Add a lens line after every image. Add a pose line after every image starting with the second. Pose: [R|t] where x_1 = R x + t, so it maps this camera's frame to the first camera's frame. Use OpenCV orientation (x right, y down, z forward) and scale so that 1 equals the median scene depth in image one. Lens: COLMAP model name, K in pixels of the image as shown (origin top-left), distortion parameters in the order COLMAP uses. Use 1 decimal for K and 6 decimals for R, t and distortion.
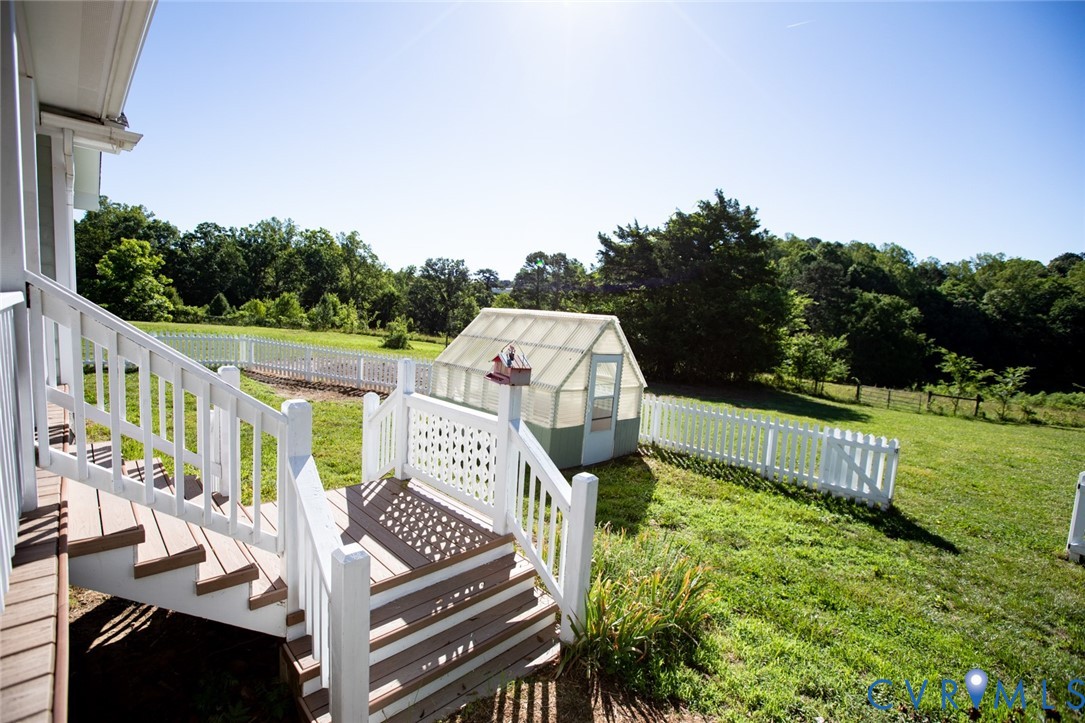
lens RADIAL K [[490.8, 0, 542.5], [0, 490.8, 361.5], [0, 0, 1]] dist [-0.027740, 0.001003]
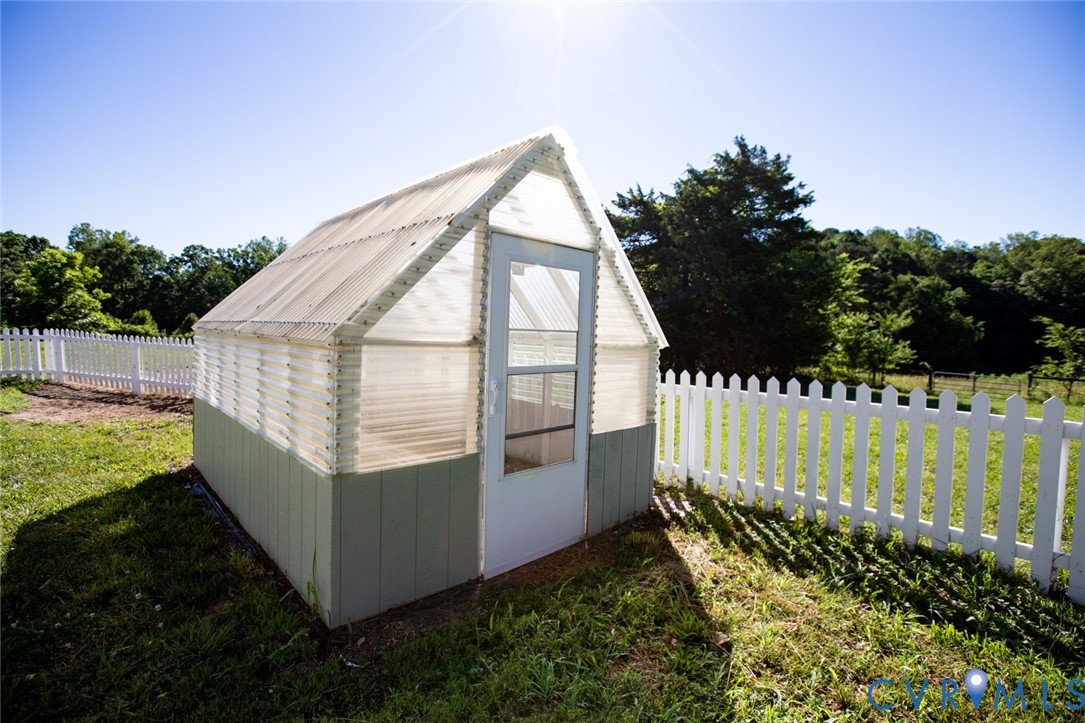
lens RADIAL K [[490.8, 0, 542.5], [0, 490.8, 361.5], [0, 0, 1]] dist [-0.027740, 0.001003]
pose [[0.998201, -0.052803, -0.028402, 0.038030], [0.051967, 0.998216, -0.029412, 0.021918], [0.029905, 0.027884, 0.999164, 0.186023]]
